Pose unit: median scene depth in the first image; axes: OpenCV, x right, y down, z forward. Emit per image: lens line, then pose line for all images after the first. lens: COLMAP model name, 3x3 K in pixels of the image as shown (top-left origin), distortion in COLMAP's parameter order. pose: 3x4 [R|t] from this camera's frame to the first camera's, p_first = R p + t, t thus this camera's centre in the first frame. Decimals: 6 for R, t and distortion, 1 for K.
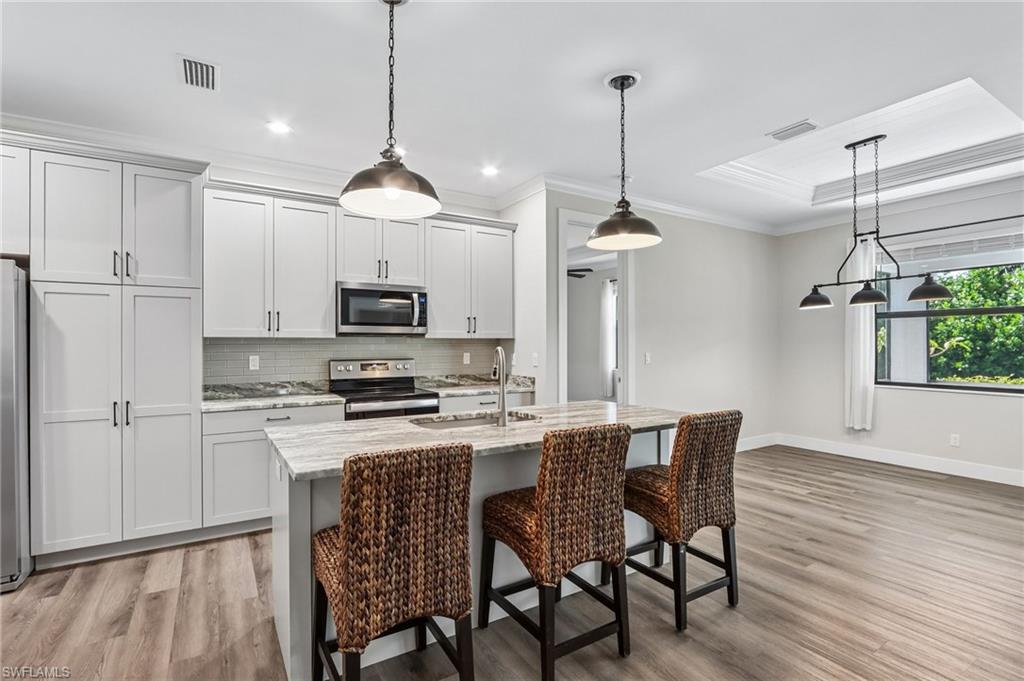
lens RADIAL K [[477.3, 0, 507.5], [0, 477.3, 344.6], [0, 0, 1]] dist [-0.018198, 0.003320]
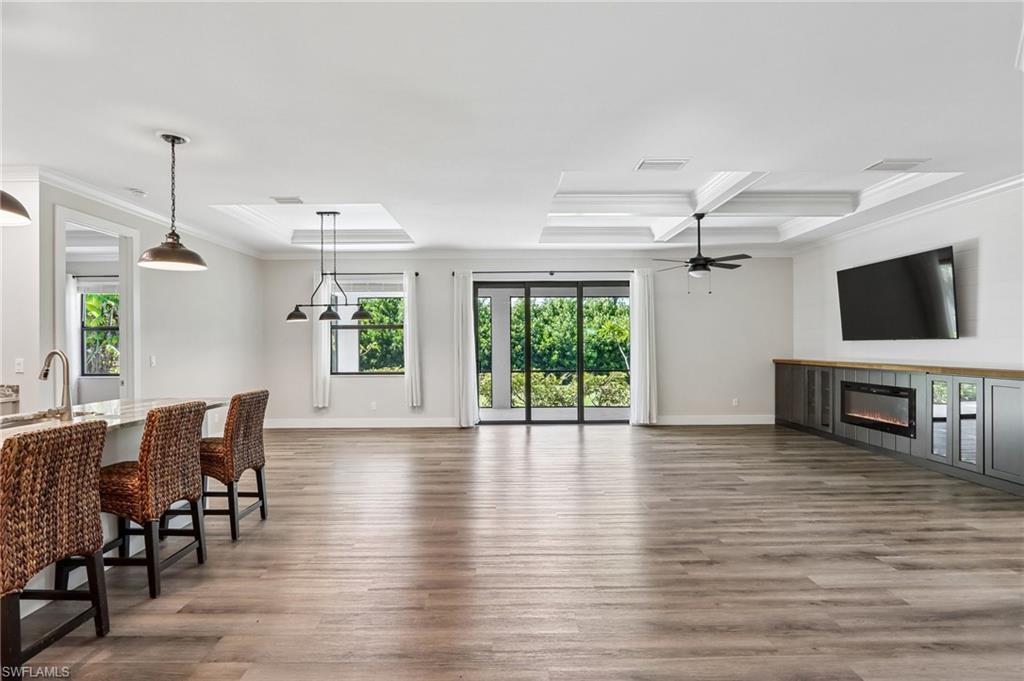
lens RADIAL K [[477.3, 0, 503.7], [0, 477.3, 344.6], [0, 0, 1]] dist [-0.018198, 0.003320]
pose [[0.516373, 0.000341, 0.856364, -0.281079], [0.007168, 0.999963, -0.004721, 0.003650], [-0.856334, 0.008576, 0.516351, -0.292790]]
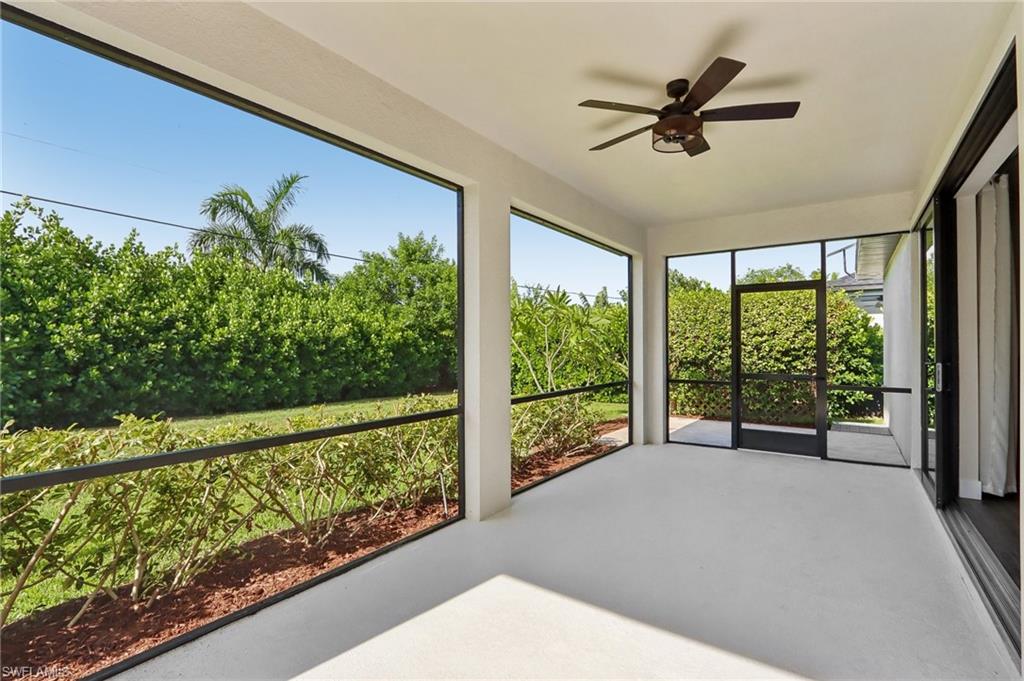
lens RADIAL K [[477.3, 0, 508.2], [0, 477.3, 343.0], [0, 0, 1]] dist [-0.018198, 0.003320]
pose [[-0.395234, 0.006666, 0.918556, 1.304107], [0.003221, 0.999978, -0.005871, 0.022661], [-0.918575, 0.000638, -0.395247, 1.636690]]
